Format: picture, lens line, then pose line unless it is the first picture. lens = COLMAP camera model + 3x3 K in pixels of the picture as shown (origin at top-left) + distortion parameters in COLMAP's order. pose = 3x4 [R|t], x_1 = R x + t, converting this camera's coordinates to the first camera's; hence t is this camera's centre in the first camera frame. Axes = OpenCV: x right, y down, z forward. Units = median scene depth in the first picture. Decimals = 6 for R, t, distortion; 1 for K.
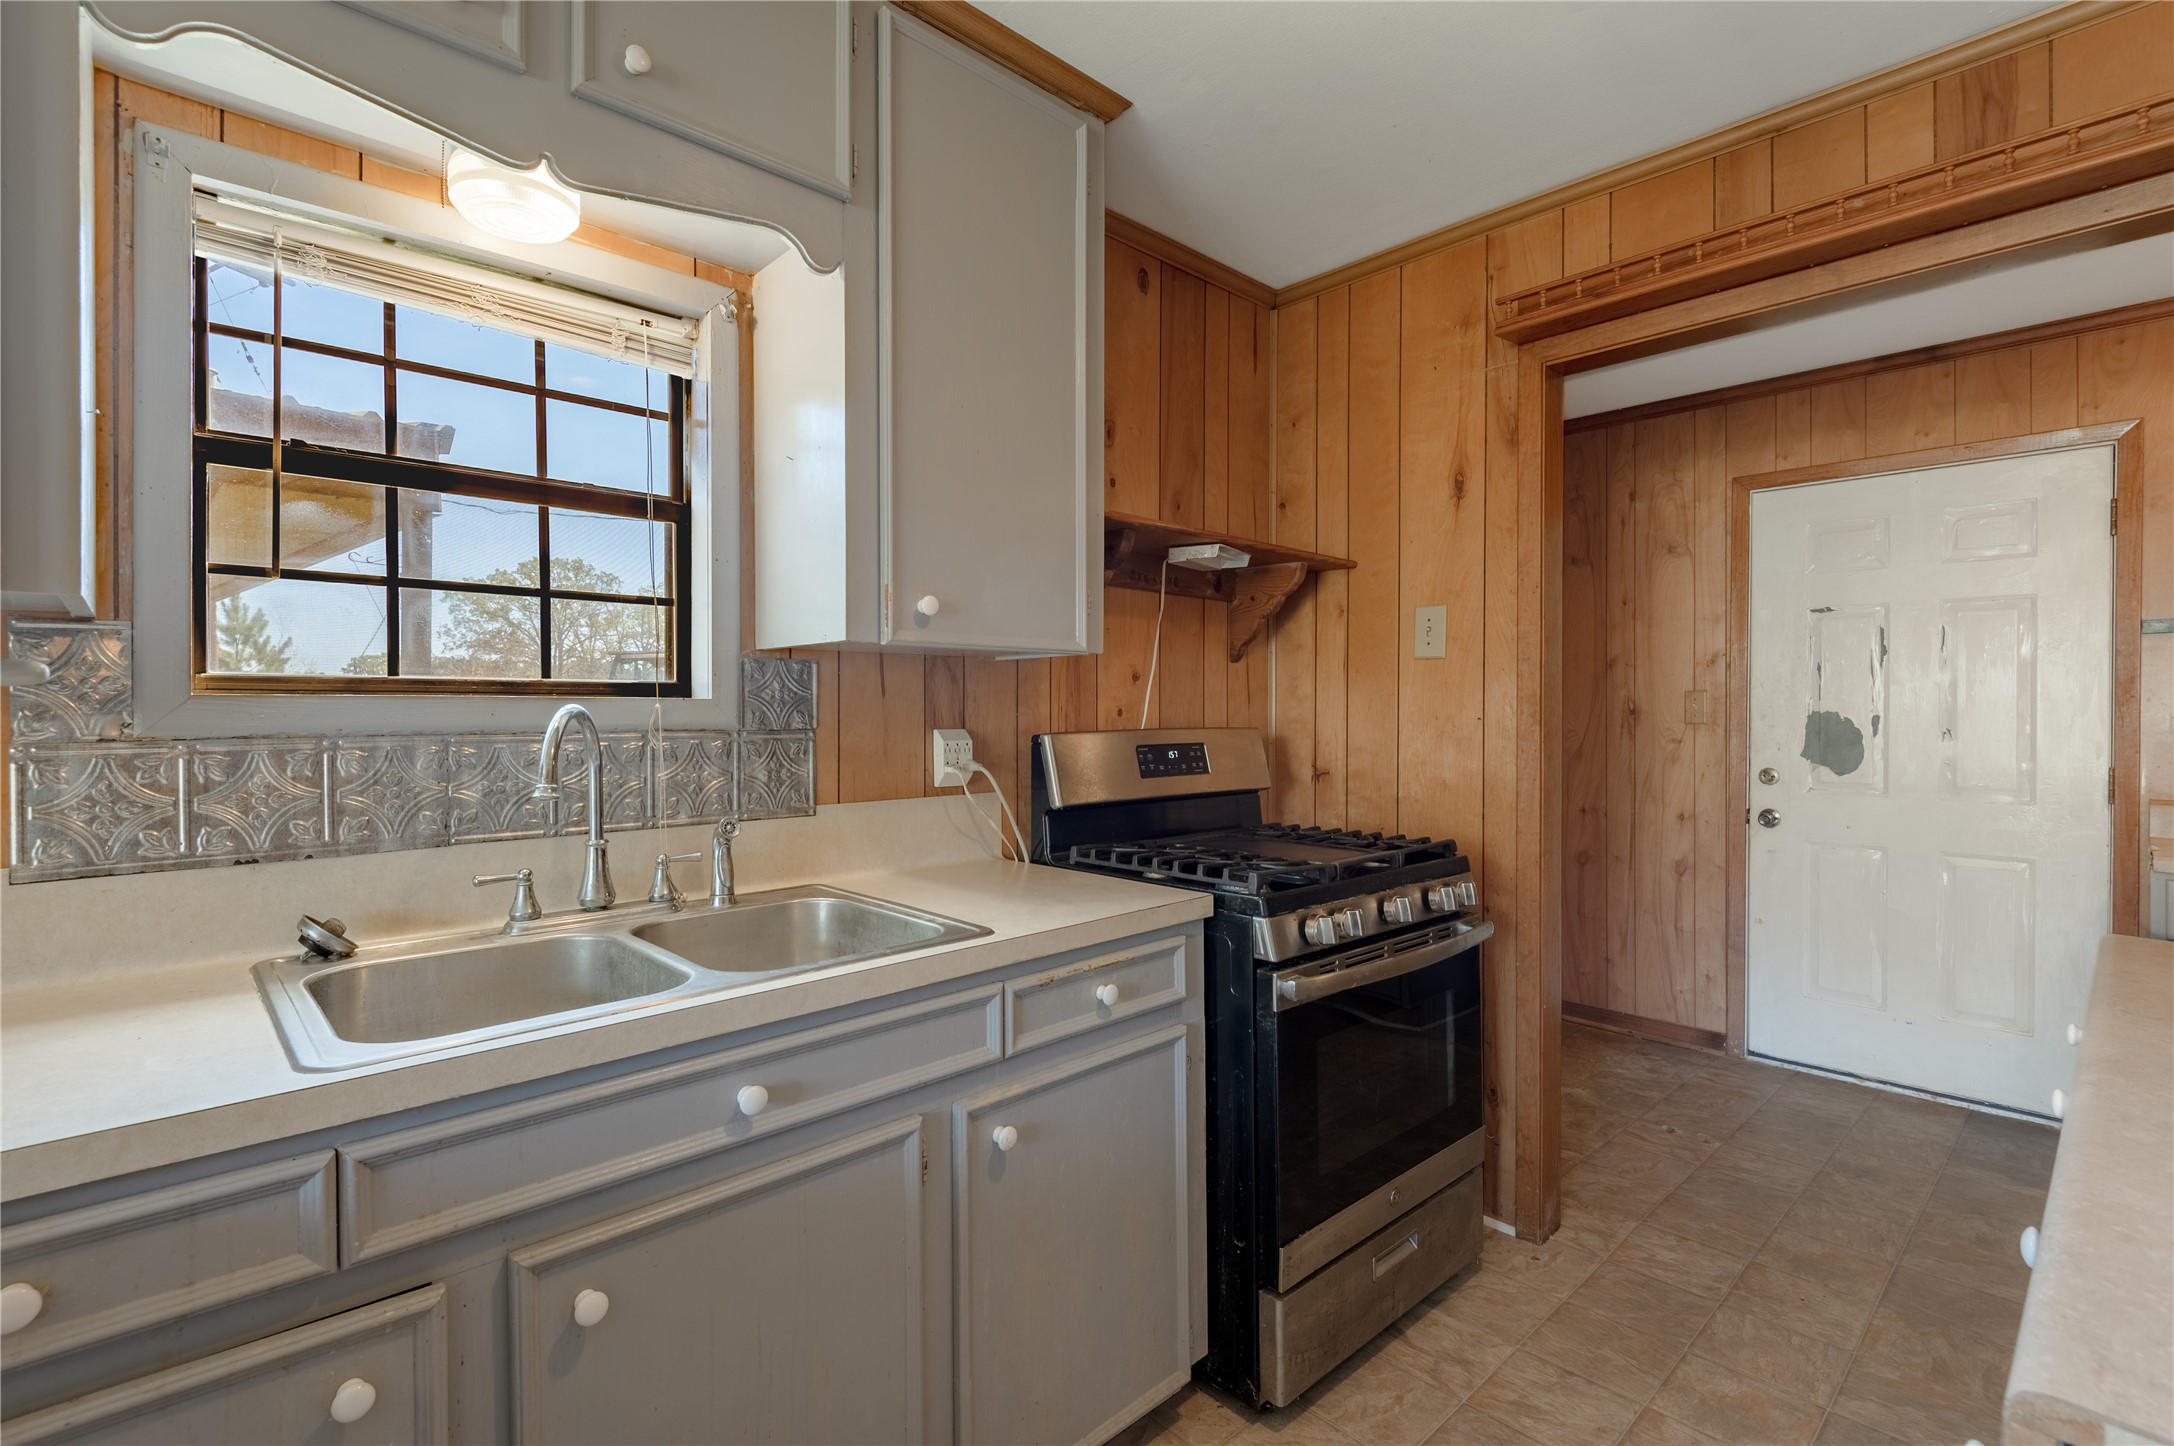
lens RADIAL K [[1007.2, 0, 1077.8], [0, 1007.2, 719.2], [0, 0, 1]] dist [0.005296, -0.007183]
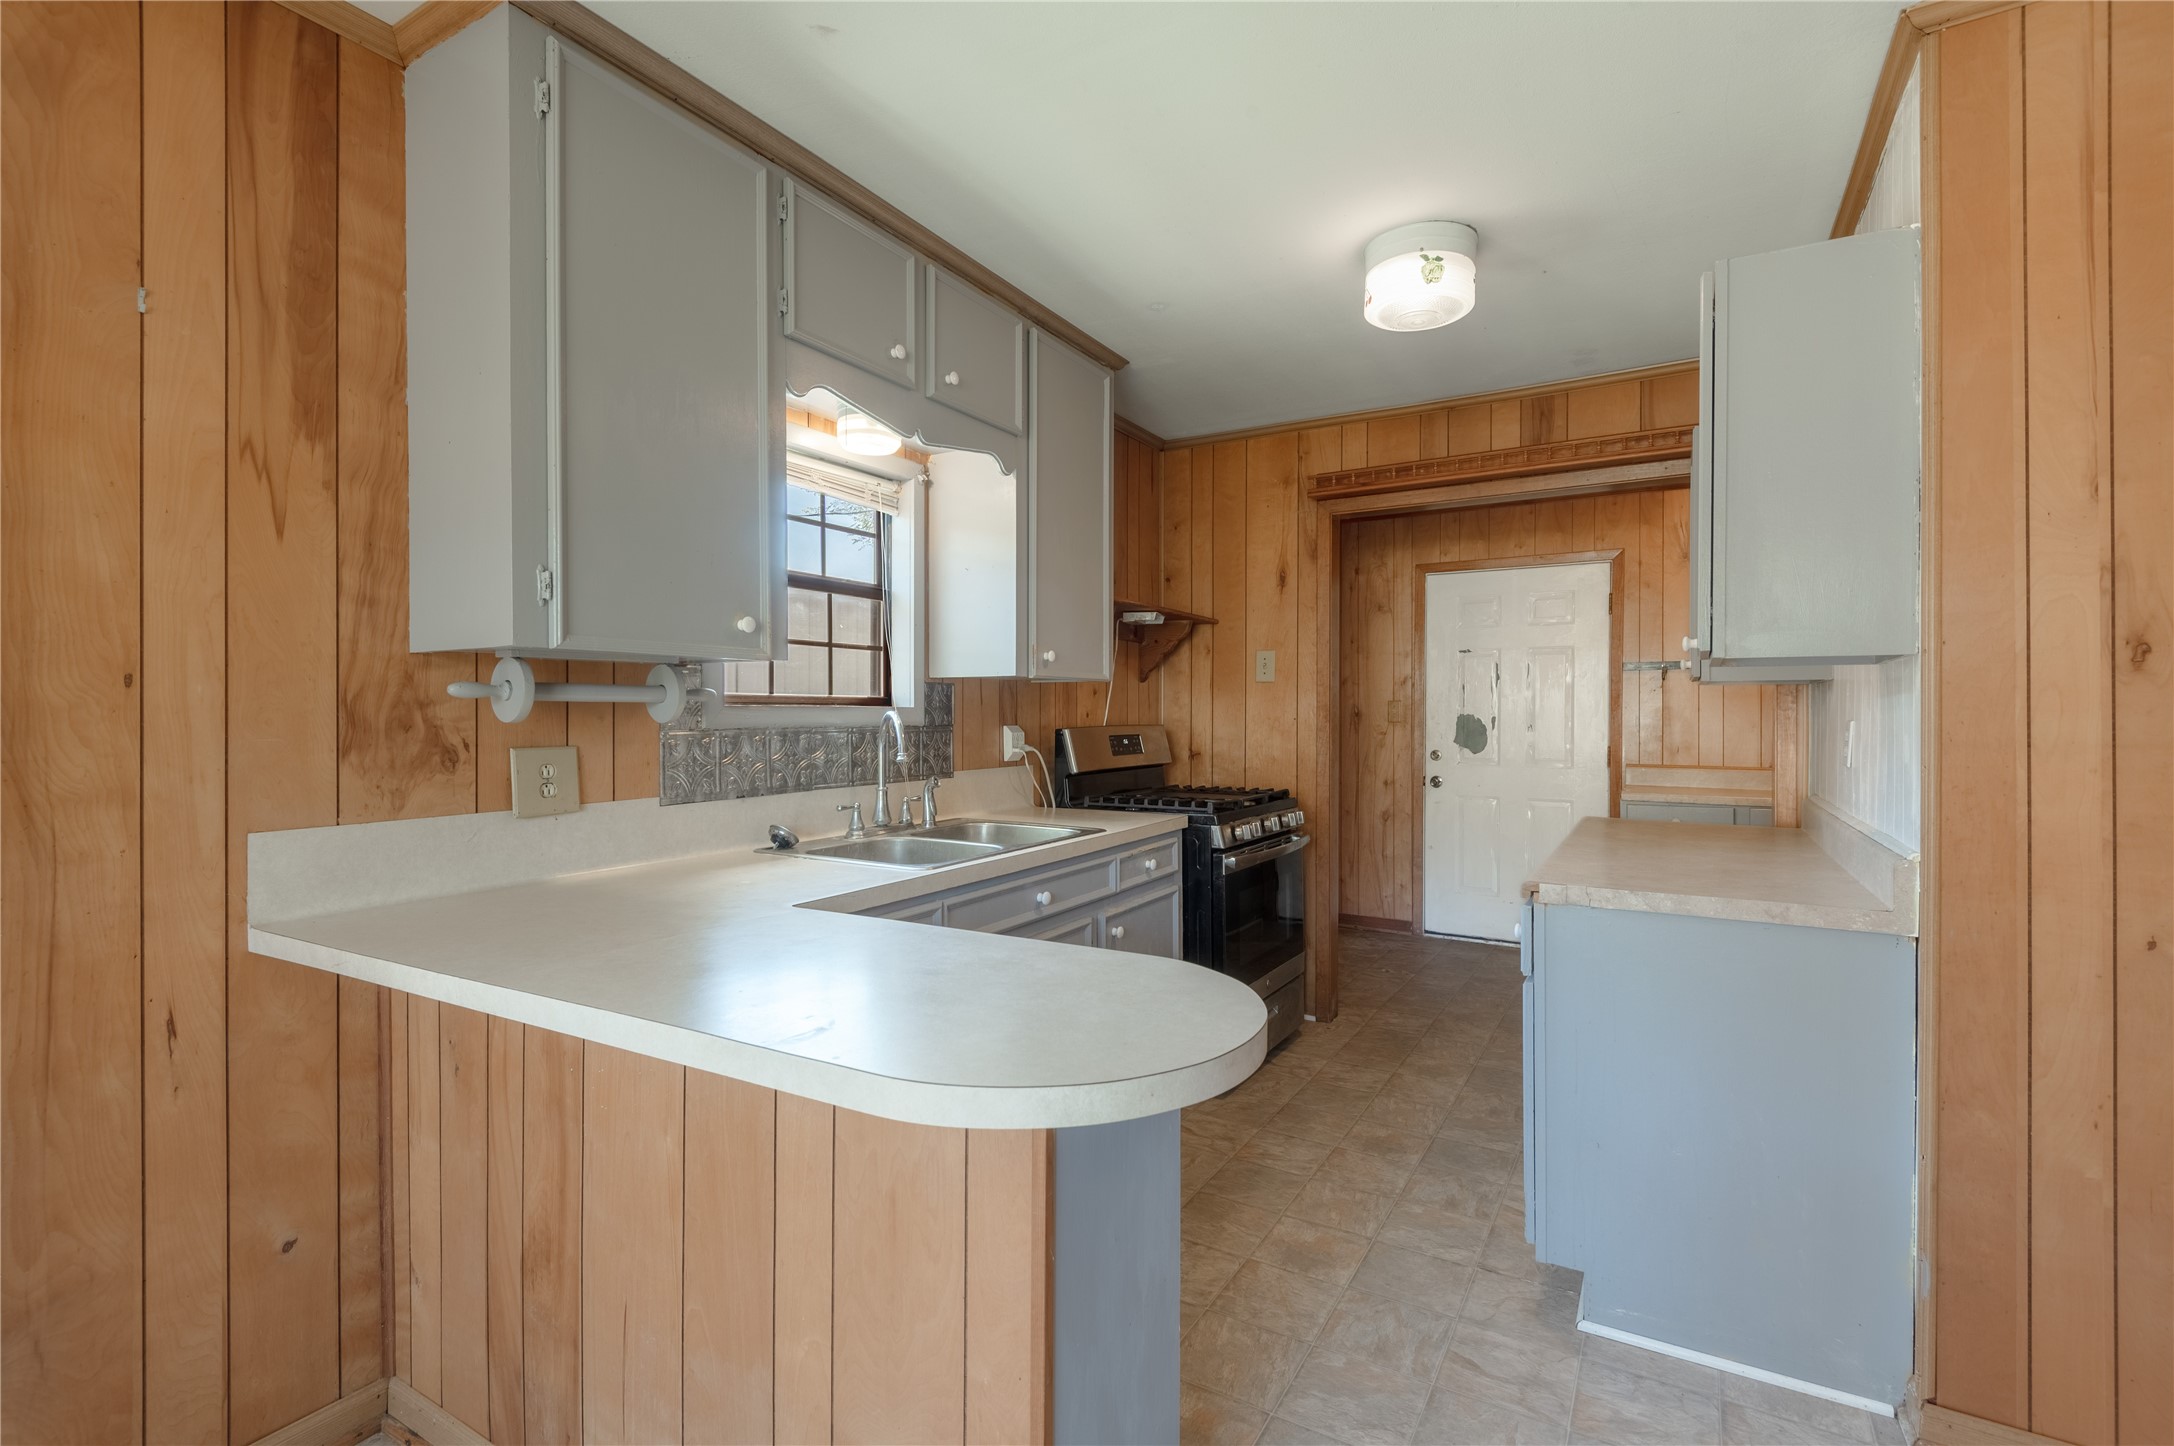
lens RADIAL K [[1007.2, 0, 1085.5], [0, 1007.2, 720.1], [0, 0, 1]] dist [0.005296, -0.007183]
pose [[0.959564, -0.000306, 0.281490, -0.453544], [-0.000017, 0.999999, 0.001144, -0.000444], [-0.281491, -0.001103, 0.959563, -0.570817]]
